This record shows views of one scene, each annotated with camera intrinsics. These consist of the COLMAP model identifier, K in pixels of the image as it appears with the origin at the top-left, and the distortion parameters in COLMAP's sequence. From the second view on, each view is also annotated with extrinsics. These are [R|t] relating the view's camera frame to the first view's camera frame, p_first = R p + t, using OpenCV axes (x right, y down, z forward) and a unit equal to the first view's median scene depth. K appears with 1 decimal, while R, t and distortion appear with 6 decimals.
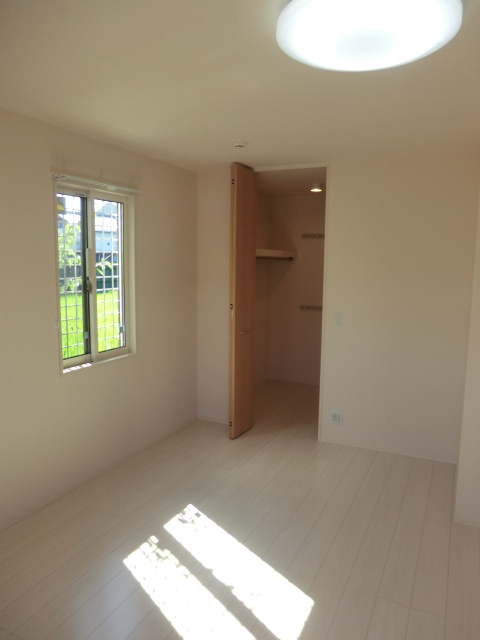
lens RADIAL K [[465.5, 0, 244.1], [0, 465.5, 323.4], [0, 0, 1]] dist [-0.082807, 0.041566]
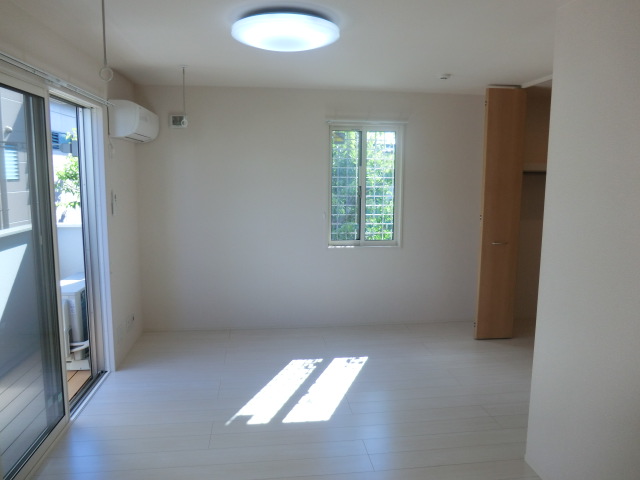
lens RADIAL K [[465.5, 0, 310.2], [0, 465.5, 222.7], [0, 0, 1]] dist [-0.082807, 0.041566]
pose [[0.533716, 0.084308, -0.841451, 0.683984], [-0.107878, 0.993676, 0.031135, -0.012974], [0.838755, 0.074157, 0.539436, 0.082197]]
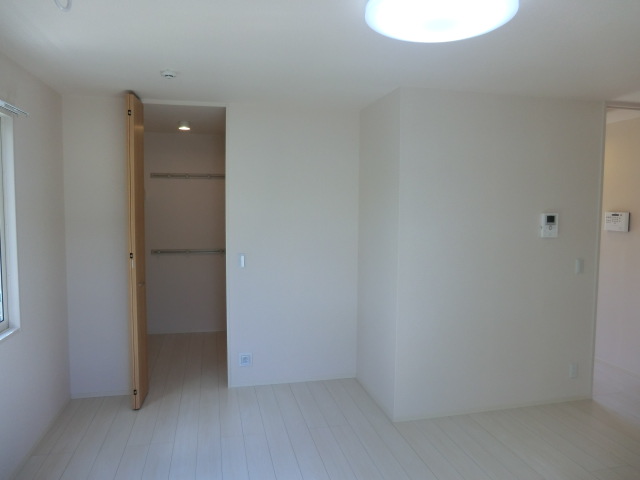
lens RADIAL K [[465.5, 0, 326.2], [0, 465.5, 237.3], [0, 0, 1]] dist [-0.082807, 0.041566]
pose [[0.766124, -0.050316, 0.640720, -0.298791], [0.084301, 0.996185, -0.022570, -0.020859], [-0.637140, 0.071305, 0.767442, 0.118664]]
